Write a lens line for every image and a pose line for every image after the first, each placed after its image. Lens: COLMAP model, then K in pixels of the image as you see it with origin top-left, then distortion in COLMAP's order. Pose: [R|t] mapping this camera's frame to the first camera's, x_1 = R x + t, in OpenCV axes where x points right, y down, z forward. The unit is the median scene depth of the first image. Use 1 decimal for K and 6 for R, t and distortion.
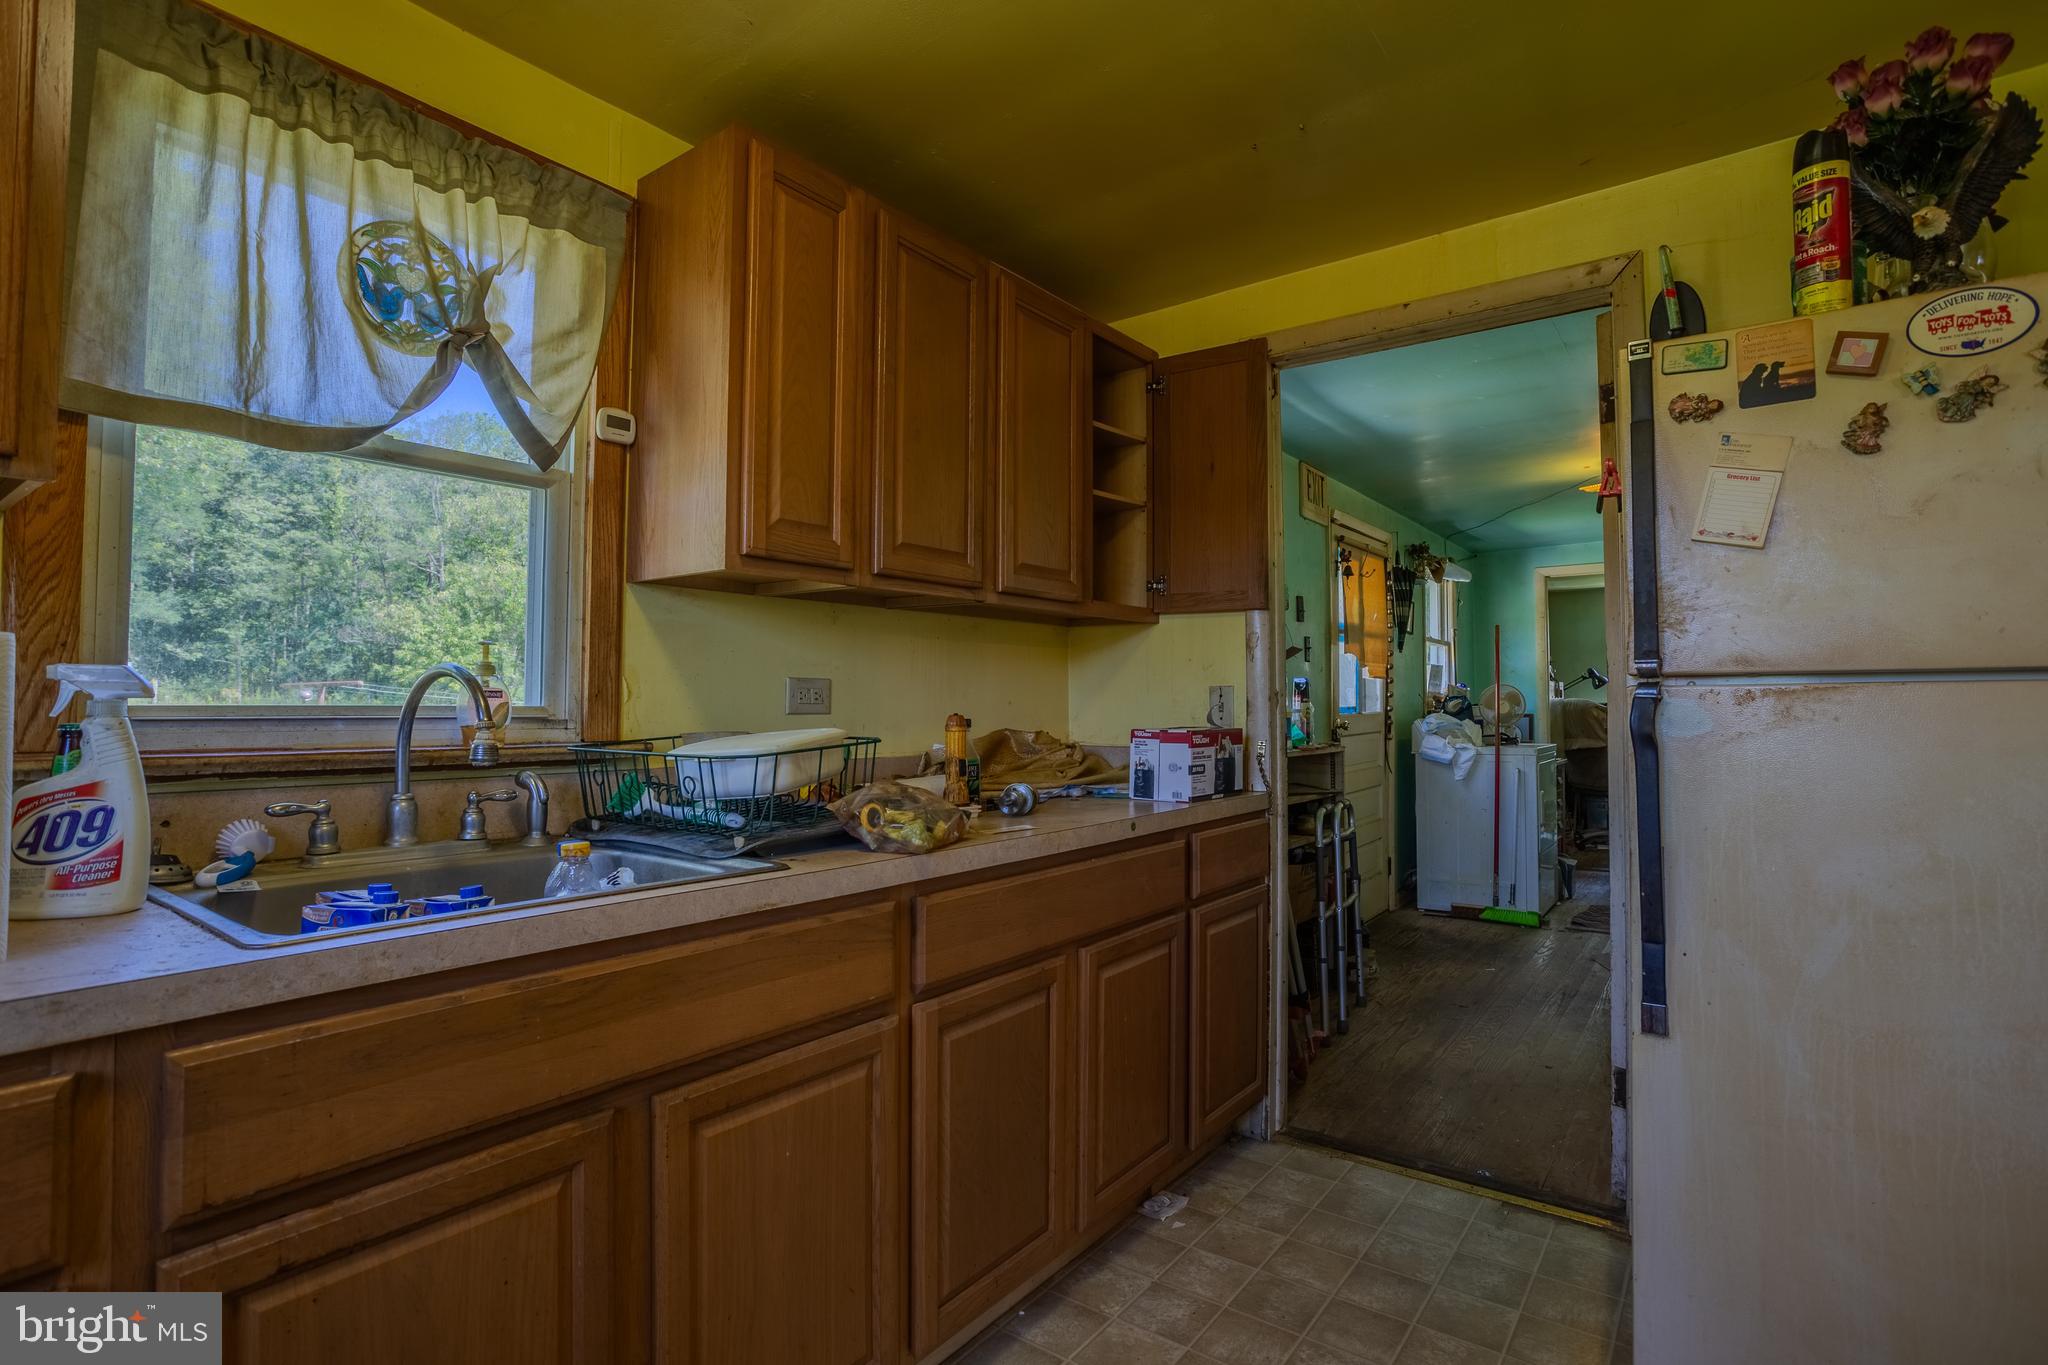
lens RADIAL K [[1005.9, 0, 1016.9], [0, 1005.9, 680.9], [0, 0, 1]] dist [-0.067349, 0.029764]
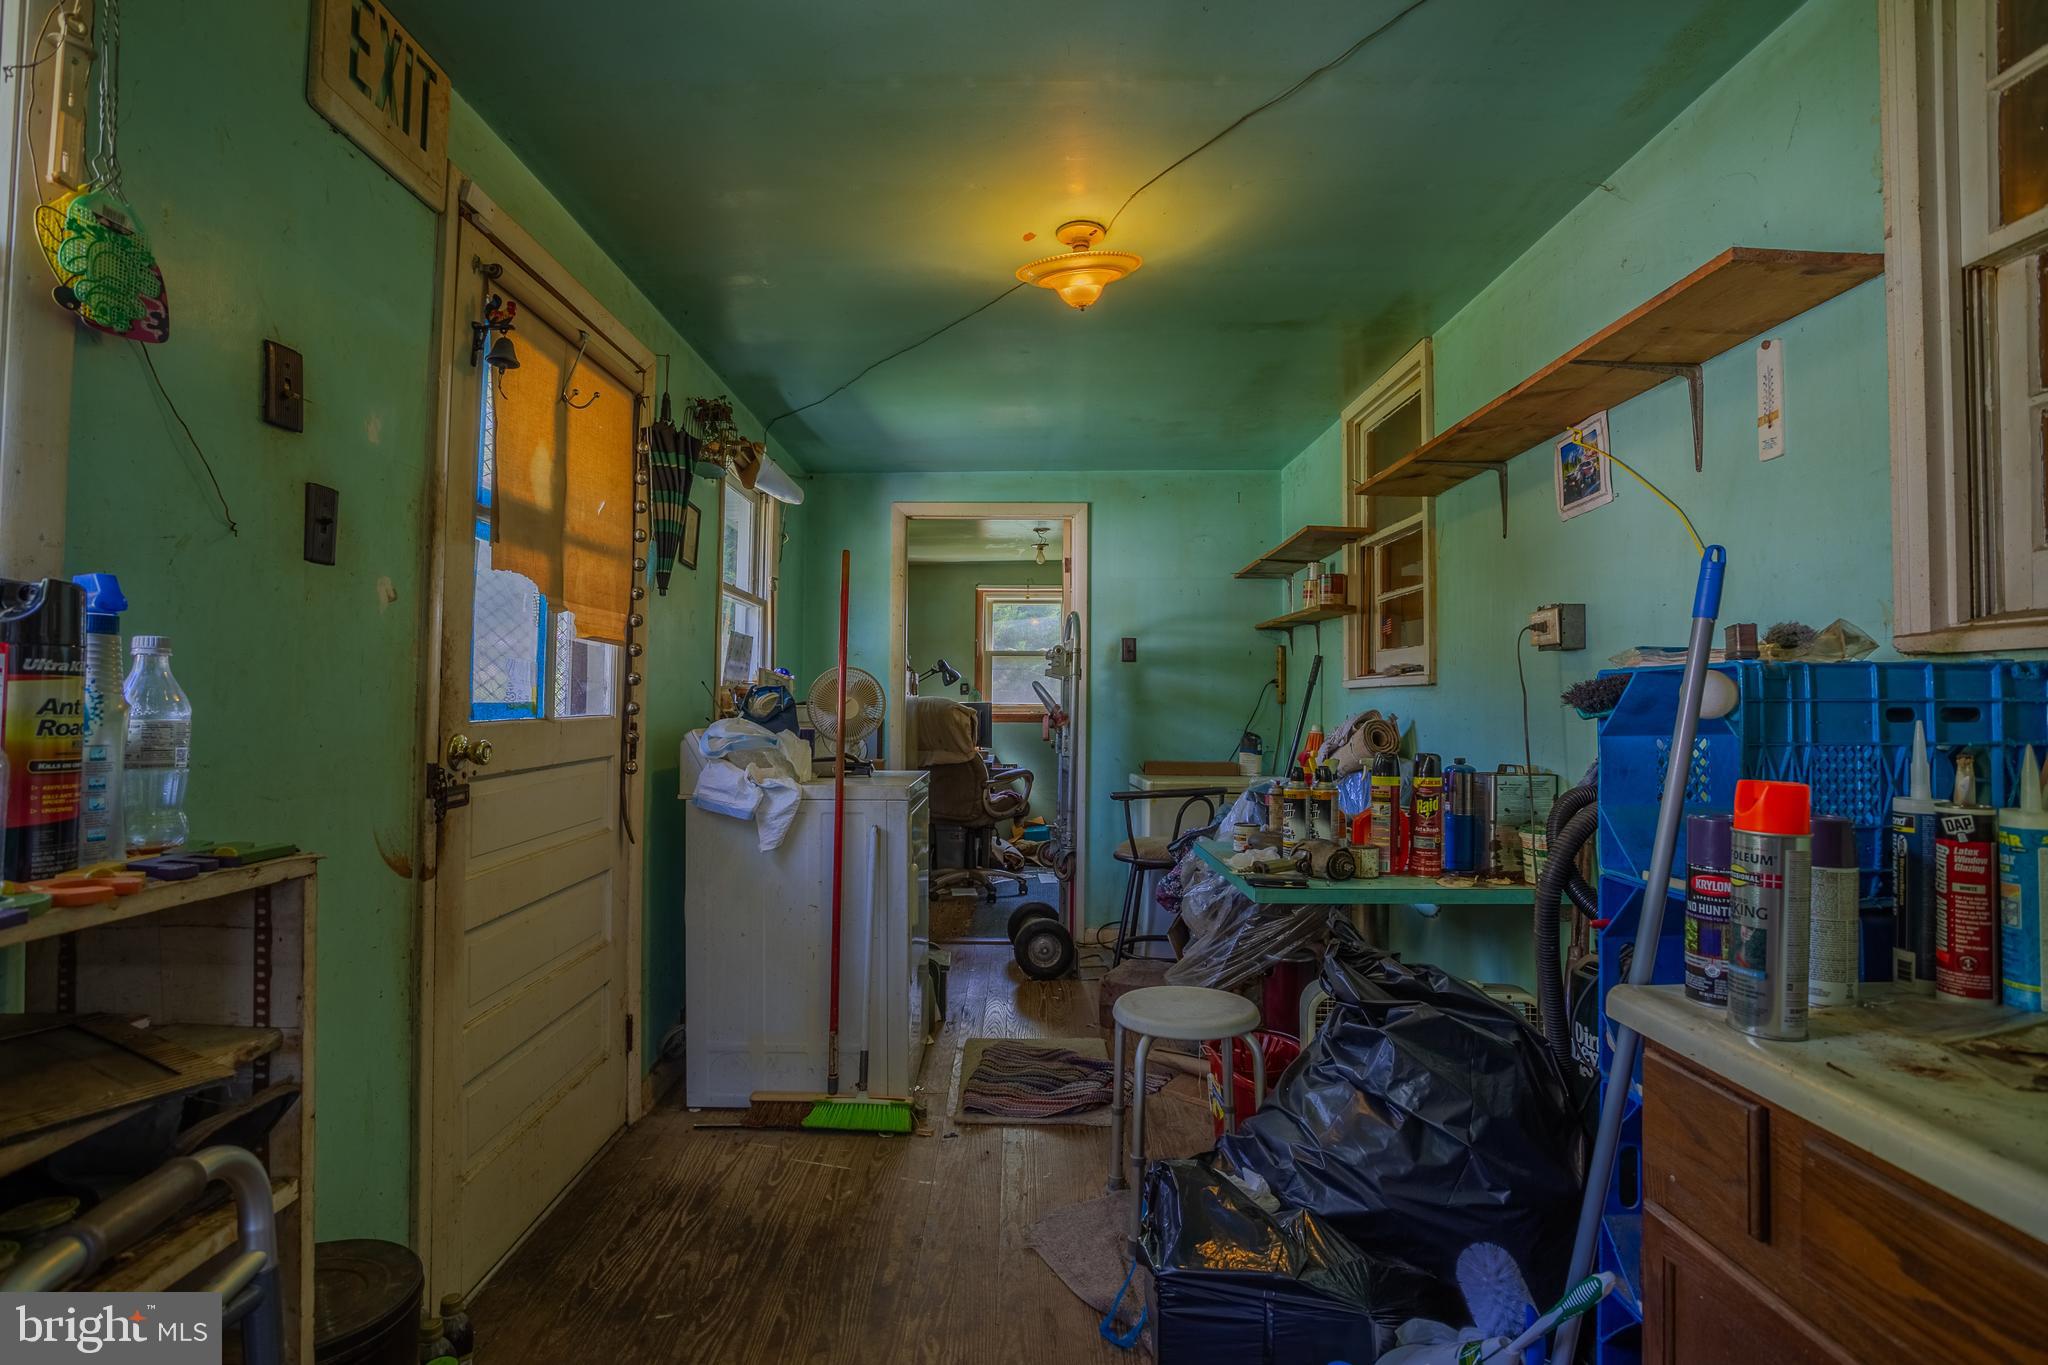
lens RADIAL K [[1005.9, 0, 1016.9], [0, 1005.9, 680.9], [0, 0, 1]] dist [-0.067349, 0.029764]
pose [[0.801482, 0.024207, 0.597528, 0.234798], [-0.025626, 0.999653, -0.006125, 0.012815], [-0.597469, -0.010403, 0.801825, 0.504652]]
